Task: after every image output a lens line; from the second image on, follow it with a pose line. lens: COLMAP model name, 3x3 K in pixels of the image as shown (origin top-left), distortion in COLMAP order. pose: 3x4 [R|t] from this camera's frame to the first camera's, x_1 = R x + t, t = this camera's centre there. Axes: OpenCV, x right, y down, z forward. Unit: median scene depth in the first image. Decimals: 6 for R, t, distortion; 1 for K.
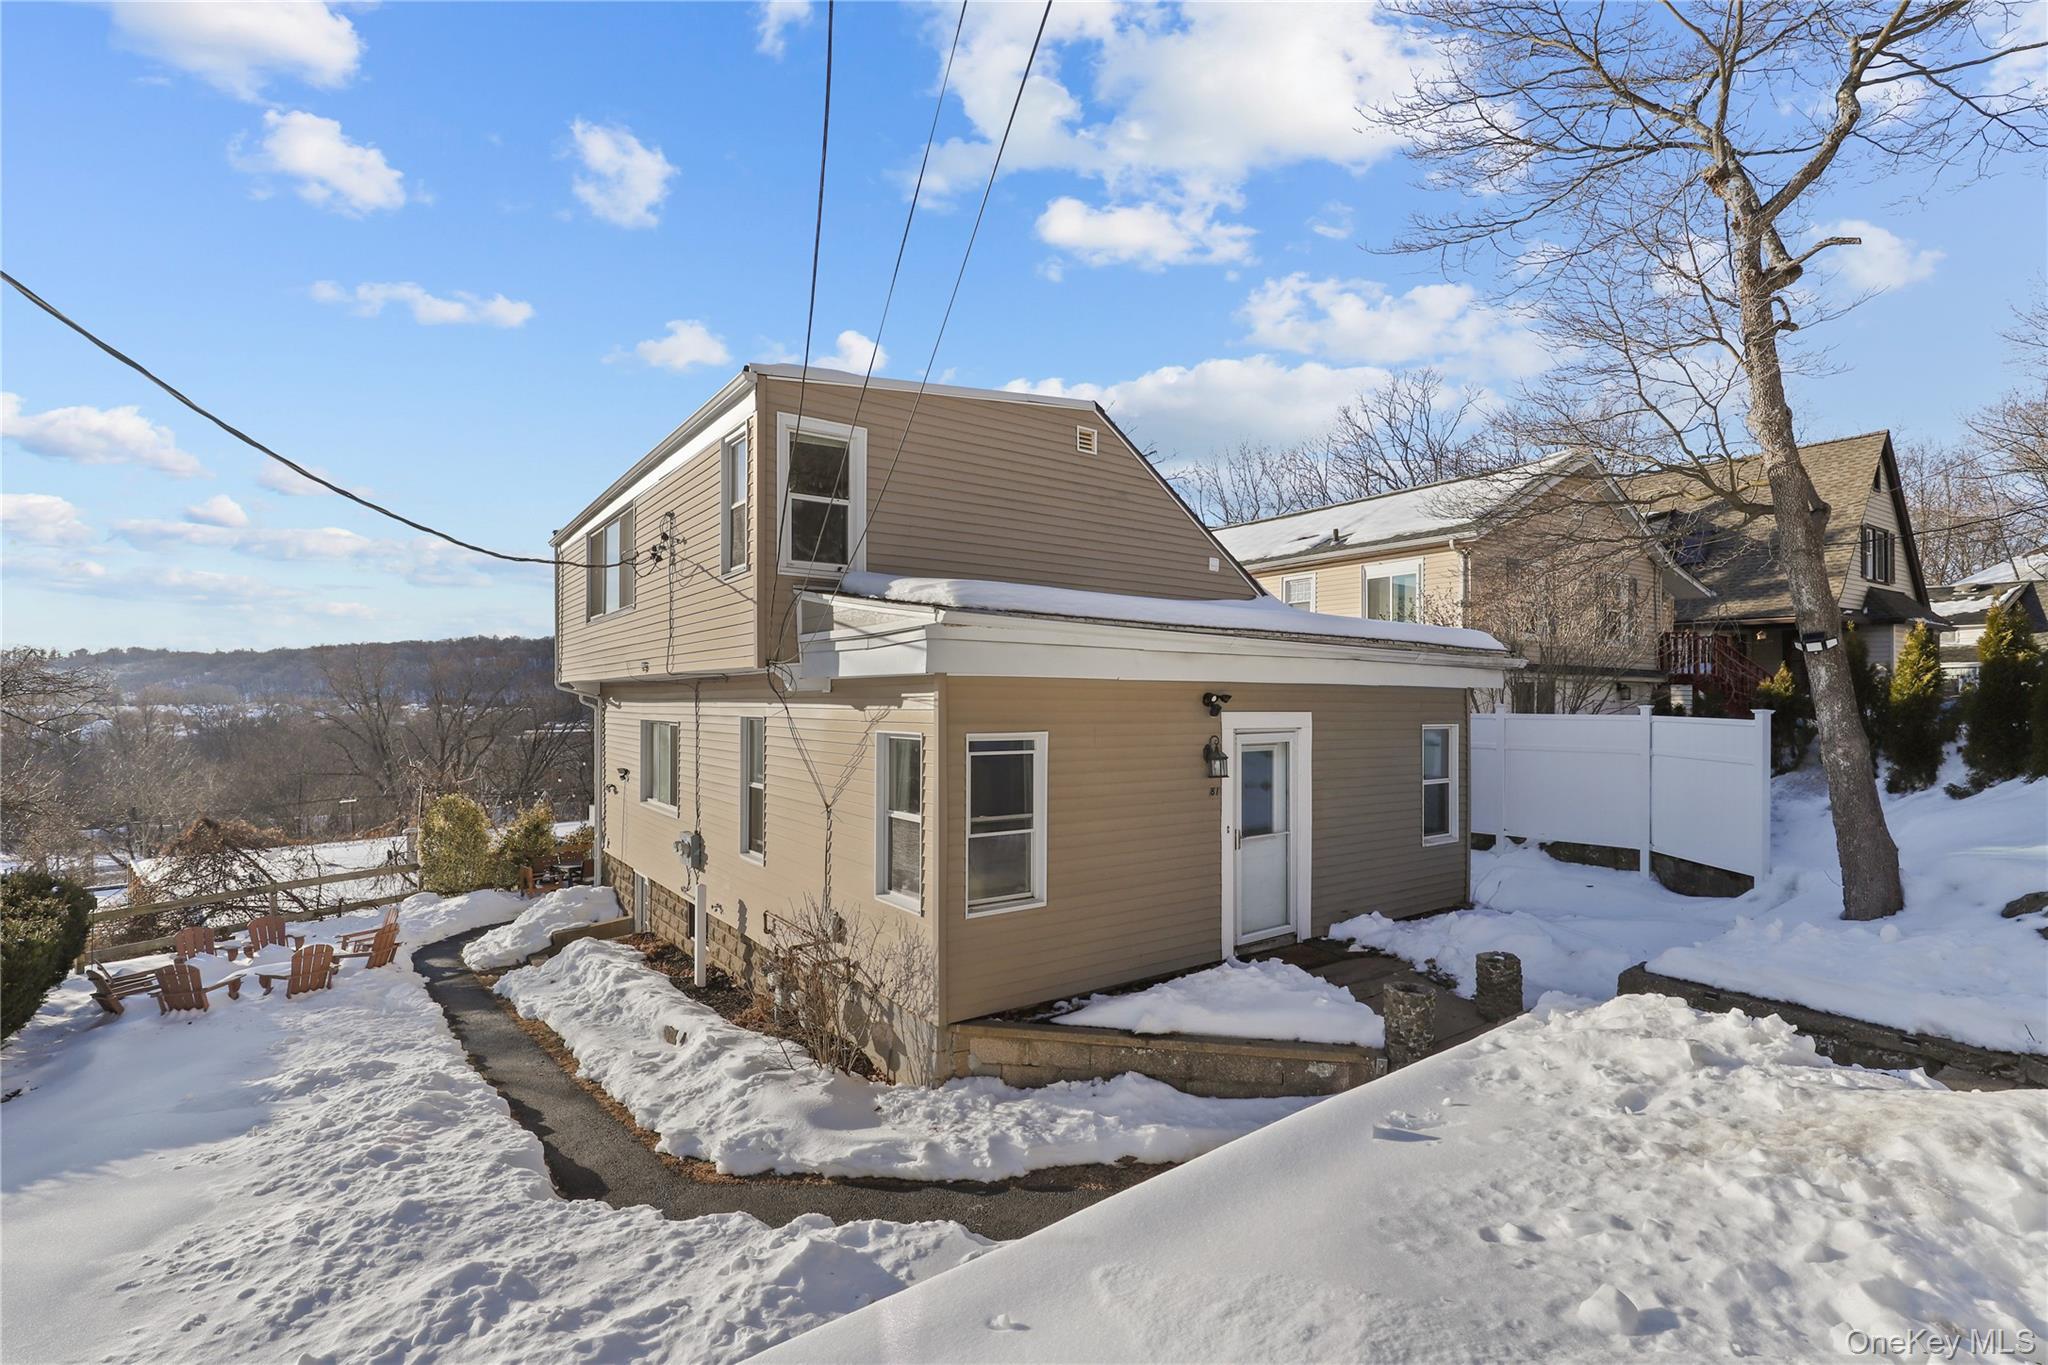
lens RADIAL K [[921.7, 0, 1024.0], [0, 921.7, 682.5], [0, 0, 1]] dist [-0.006397, 0.000299]
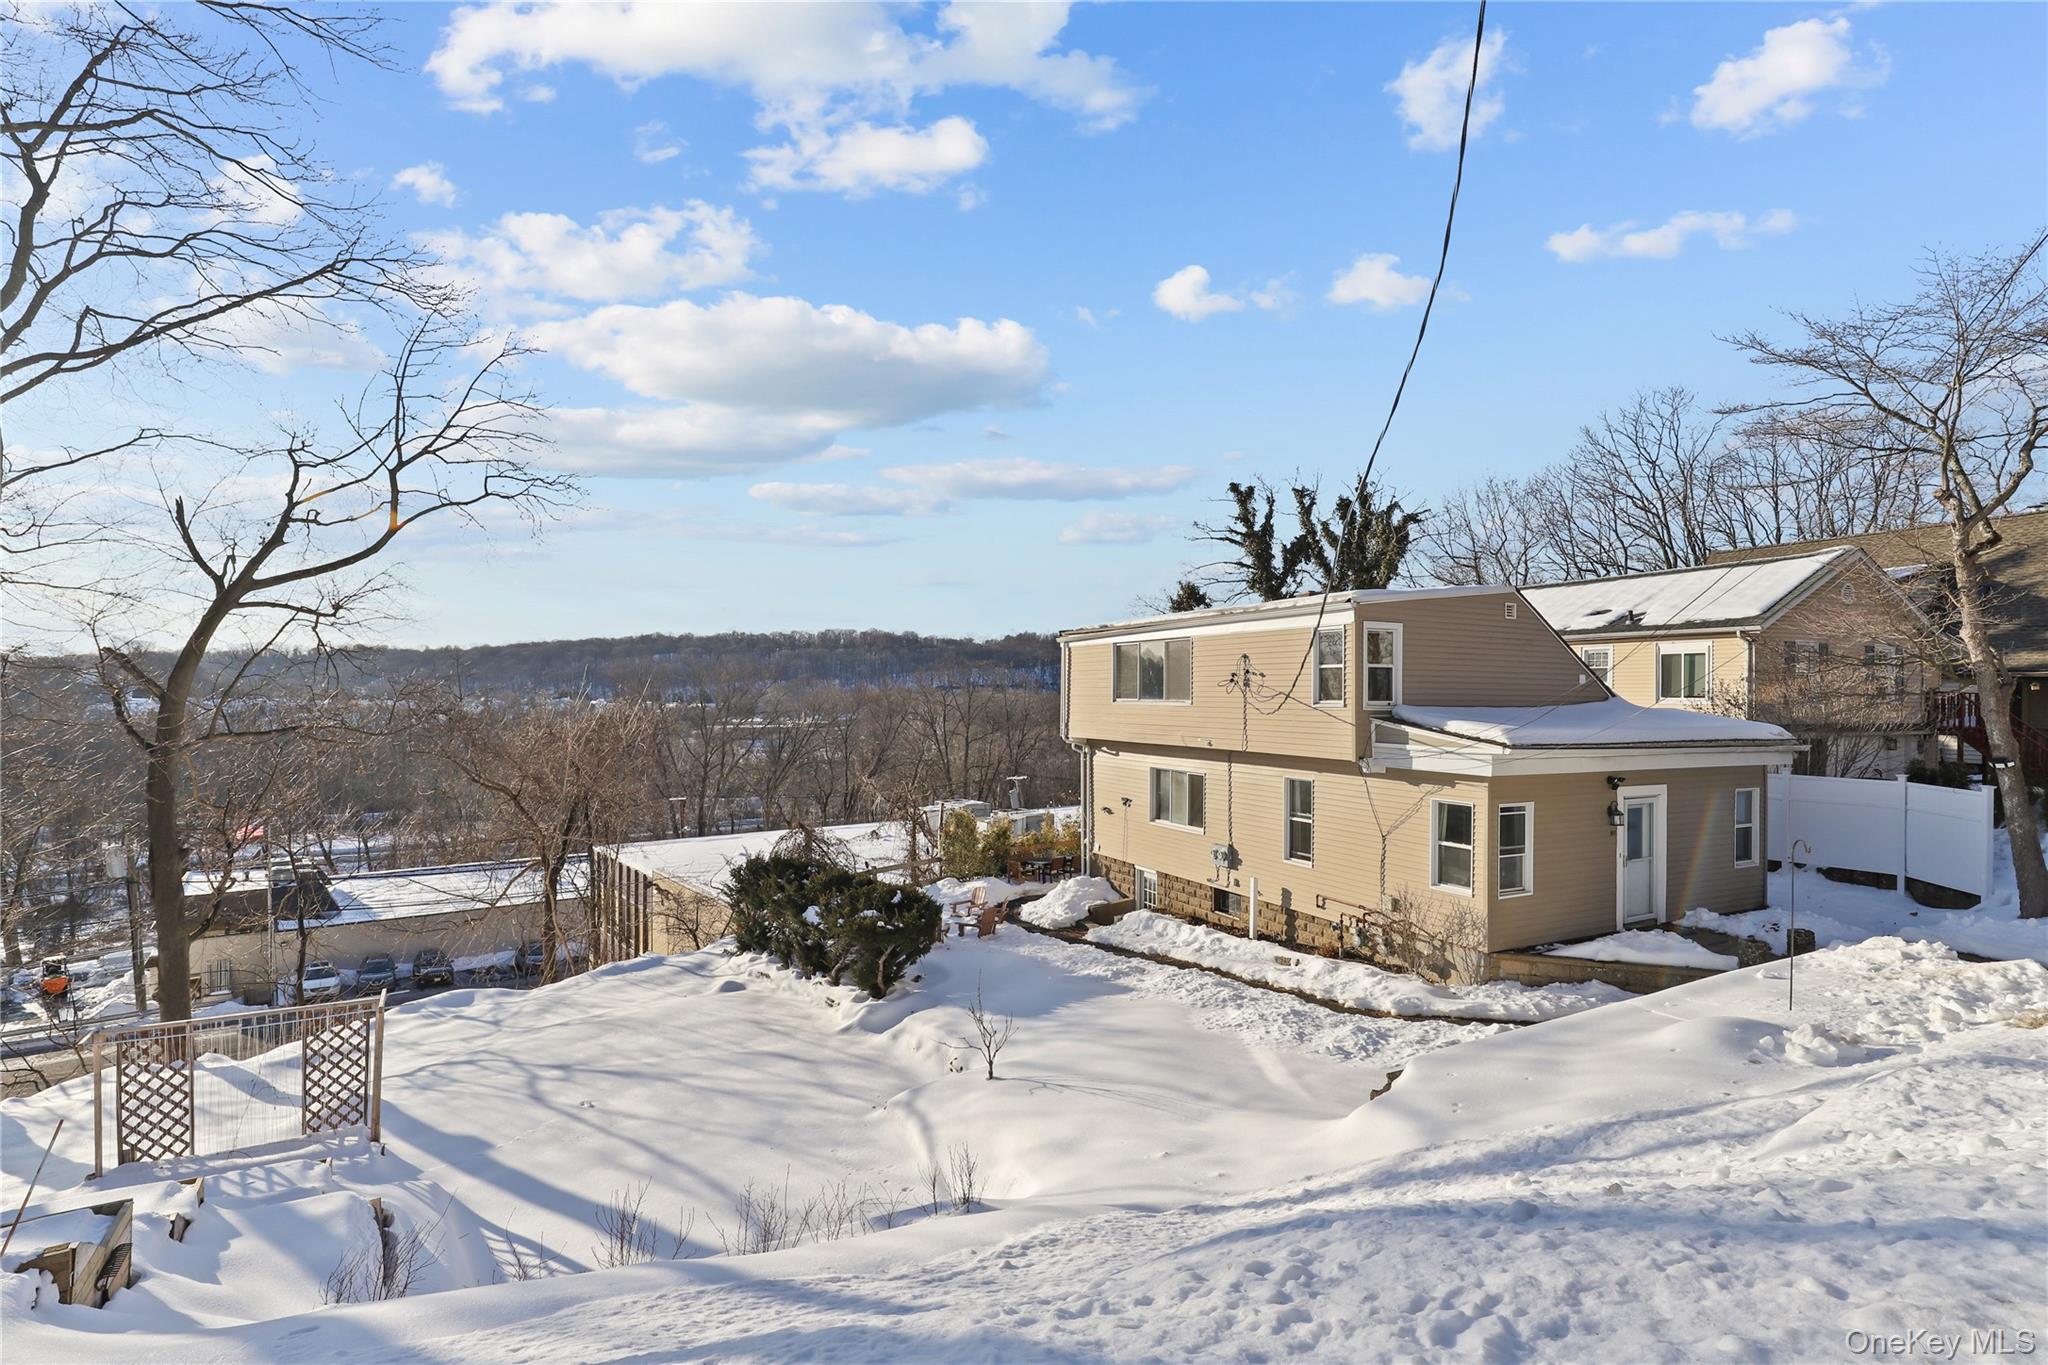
lens RADIAL K [[974.4, 0, 1024.0], [0, 974.4, 682.5], [0, 0, 1]] dist [-0.012758, 0.007383]
pose [[0.987293, 0.001341, -0.158908, -0.583908], [-0.000226, 0.999975, 0.007032, -0.173439], [0.158913, -0.006906, 0.987268, -0.950056]]
